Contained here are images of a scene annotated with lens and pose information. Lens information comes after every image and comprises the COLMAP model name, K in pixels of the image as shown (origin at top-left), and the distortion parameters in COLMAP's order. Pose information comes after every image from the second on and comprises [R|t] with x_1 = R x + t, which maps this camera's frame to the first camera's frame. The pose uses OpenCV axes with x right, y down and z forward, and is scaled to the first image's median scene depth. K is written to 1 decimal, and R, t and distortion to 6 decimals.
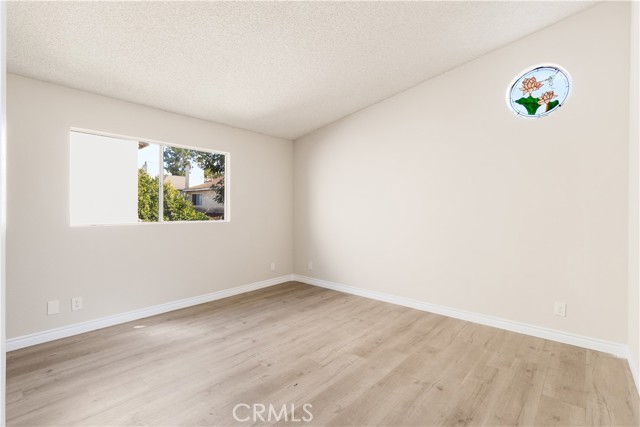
lens RADIAL K [[298.6, 0, 322.2], [0, 298.6, 214.6], [0, 0, 1]] dist [0.004520, -0.001020]
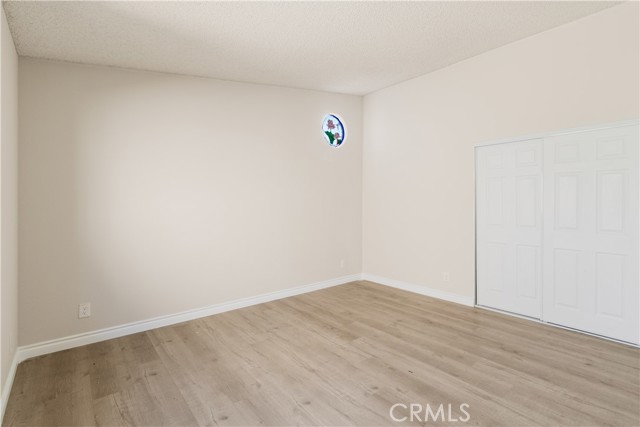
lens RADIAL K [[298.6, 0, 322.4], [0, 298.6, 208.1], [0, 0, 1]] dist [0.004520, -0.001020]
pose [[0.145334, -0.012109, 0.989309, -0.885215], [0.017547, 0.999799, 0.009660, -0.017886], [-0.989227, 0.015955, 0.145518, 0.866795]]
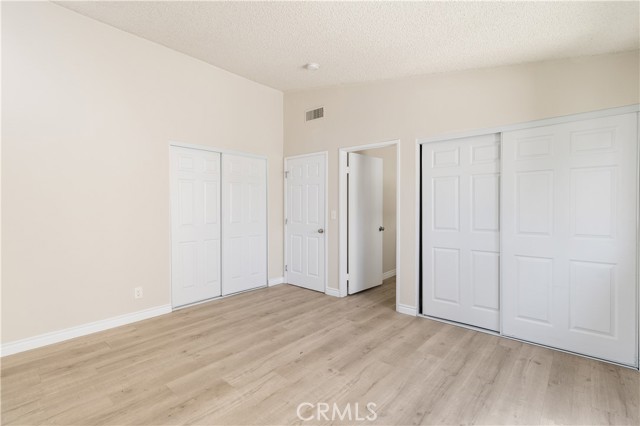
lens RADIAL K [[298.6, 0, 321.2], [0, 298.6, 209.2], [0, 0, 1]] dist [0.004520, -0.001020]
pose [[-0.999980, -0.003801, -0.005098, -0.120747], [-0.003966, 0.999451, 0.032908, -0.036566], [0.004971, 0.032928, -0.999445, 1.653007]]
